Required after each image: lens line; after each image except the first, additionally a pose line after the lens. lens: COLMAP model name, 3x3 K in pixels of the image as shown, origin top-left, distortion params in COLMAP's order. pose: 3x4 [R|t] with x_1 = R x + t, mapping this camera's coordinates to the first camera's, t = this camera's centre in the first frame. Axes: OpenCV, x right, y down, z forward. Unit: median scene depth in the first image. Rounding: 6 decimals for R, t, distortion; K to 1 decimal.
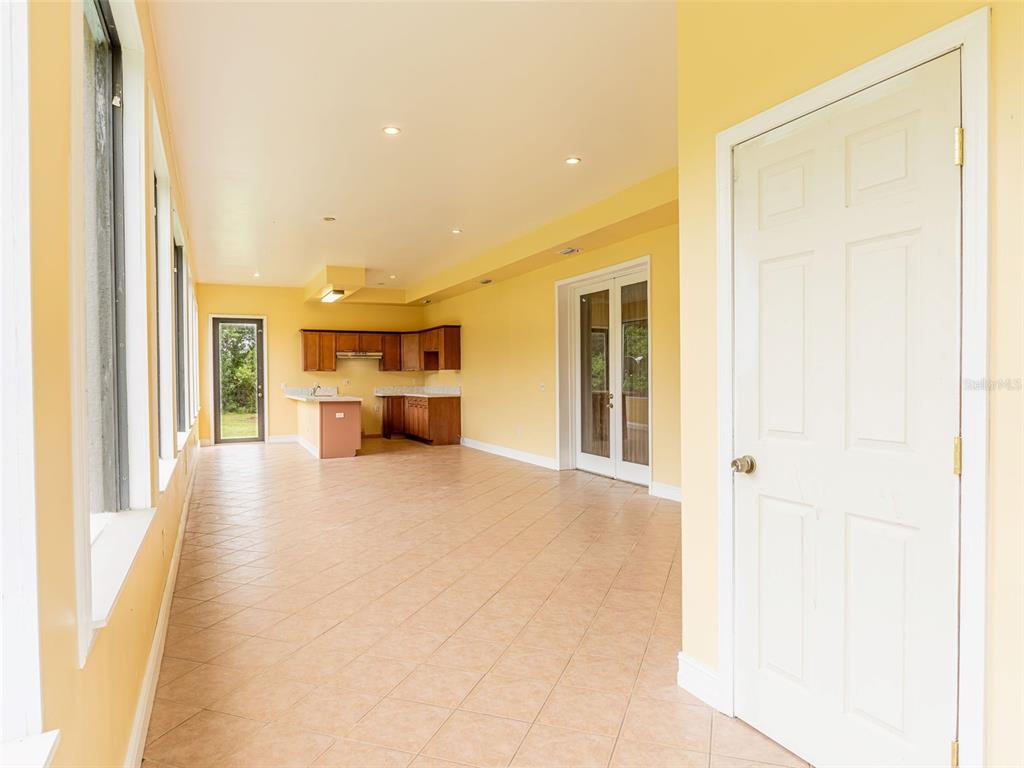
lens RADIAL K [[610.7, 0, 512.0], [0, 610.7, 384.0], [0, 0, 1]] dist [-0.037674, -0.000391]
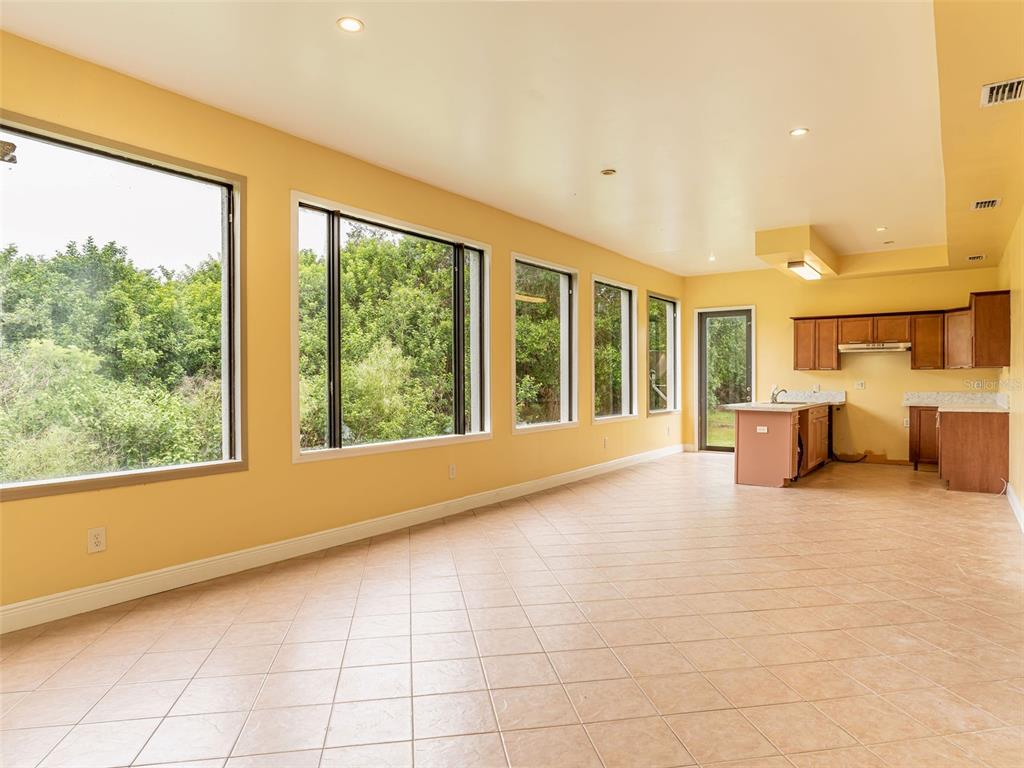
lens RADIAL K [[610.7, 0, 512.0], [0, 610.7, 384.0], [0, 0, 1]] dist [-0.037674, -0.000391]
pose [[0.478390, 0.013083, -0.878050, 0.173015], [-0.012608, 0.999888, 0.008030, -0.004878], [0.878057, 0.007229, 0.478501, 0.295409]]
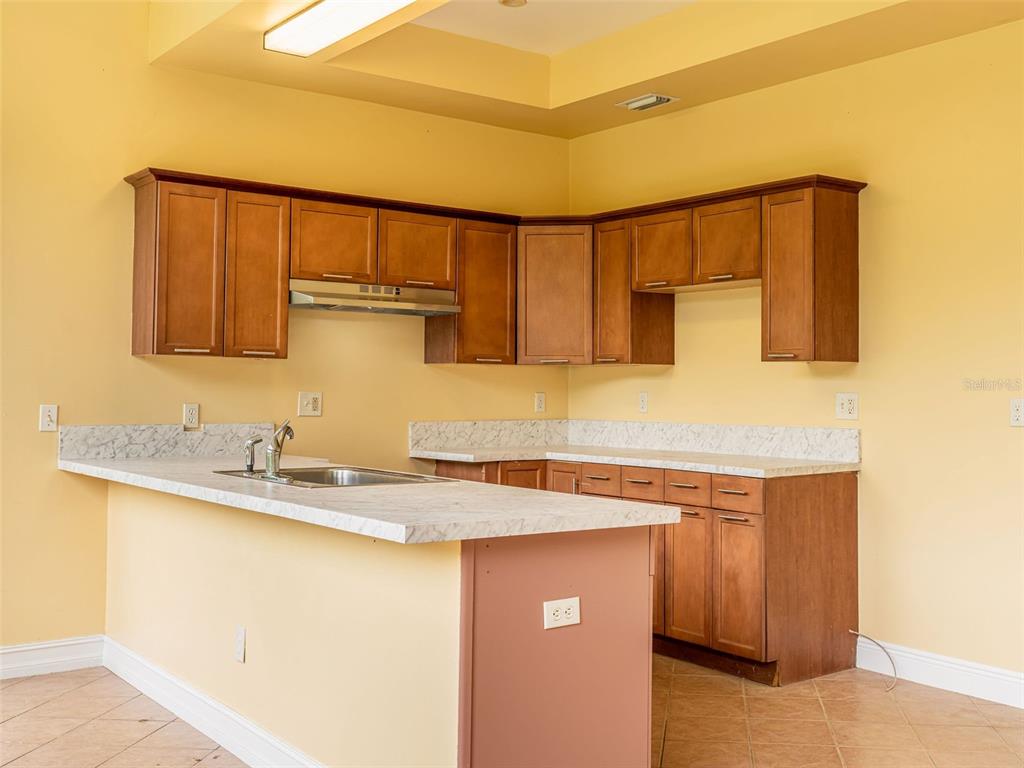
lens RADIAL K [[1145.9, 0, 620.5], [0, 1145.9, 340.0], [0, 0, 1]] dist [0.000561, 0.013147]
pose [[0.972316, 0.023772, 0.232457, -0.268238], [-0.011084, 0.998384, -0.055739, -0.004877], [-0.233406, 0.051620, 0.971008, 0.536207]]
